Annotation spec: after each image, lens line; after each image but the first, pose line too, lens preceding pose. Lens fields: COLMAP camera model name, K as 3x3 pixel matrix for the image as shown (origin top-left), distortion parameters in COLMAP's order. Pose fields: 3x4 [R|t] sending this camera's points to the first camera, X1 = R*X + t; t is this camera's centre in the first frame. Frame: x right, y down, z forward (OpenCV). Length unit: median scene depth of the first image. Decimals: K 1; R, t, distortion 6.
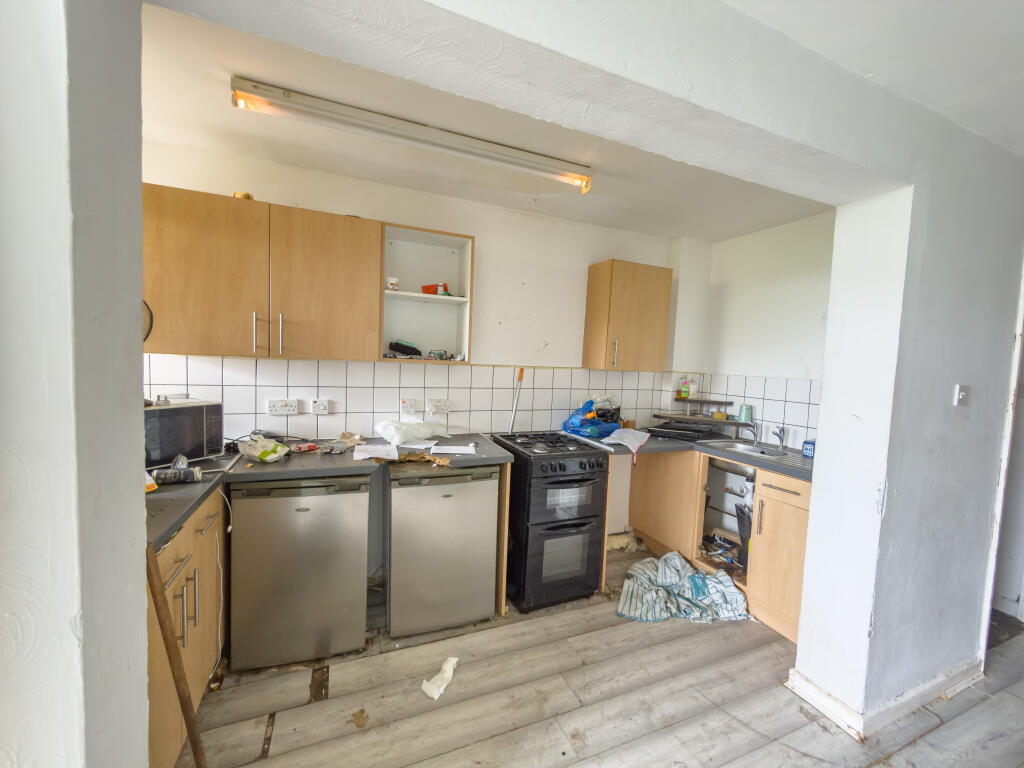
lens RADIAL K [[413.2, 0, 512.0], [0, 413.2, 384.0], [0, 0, 1]] dist [-0.001441, -0.000518]
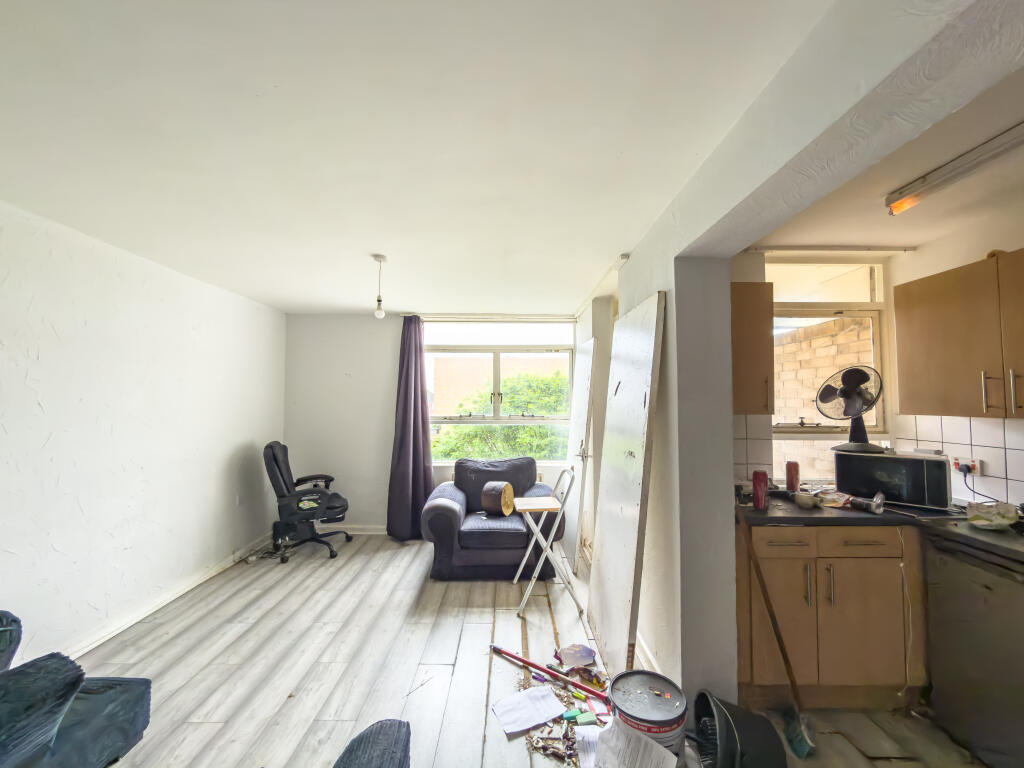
lens RADIAL K [[413.2, 0, 512.0], [0, 413.2, 384.0], [0, 0, 1]] dist [-0.001441, -0.000518]
pose [[-0.382566, -0.082614, -0.920227, 0.525590], [-0.076702, 0.995396, -0.057475, -0.001955], [0.920739, 0.048596, -0.387141, 0.264537]]
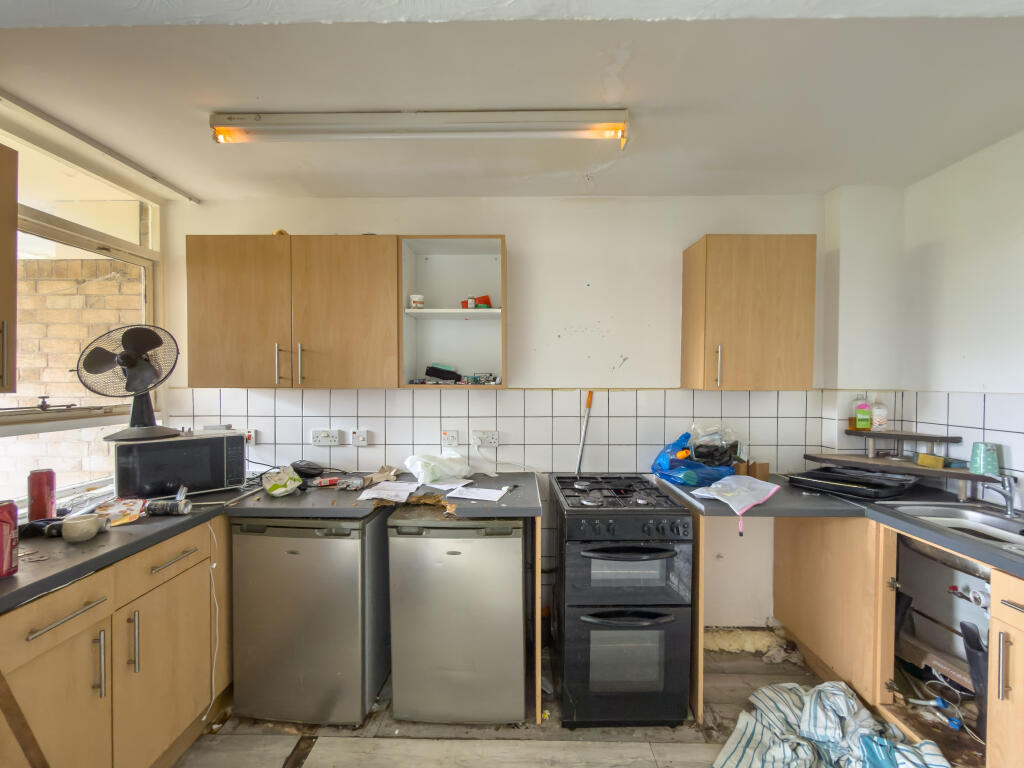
lens RADIAL K [[423.4, 0, 512.0], [0, 423.4, 384.0], [0, 0, 1]] dist [-0.001920, -0.000060]
pose [[0.915078, -0.036457, -0.401625, 0.233295], [0.011946, 0.997919, -0.063365, -0.002608], [0.403099, 0.053186, 0.913609, 0.222569]]
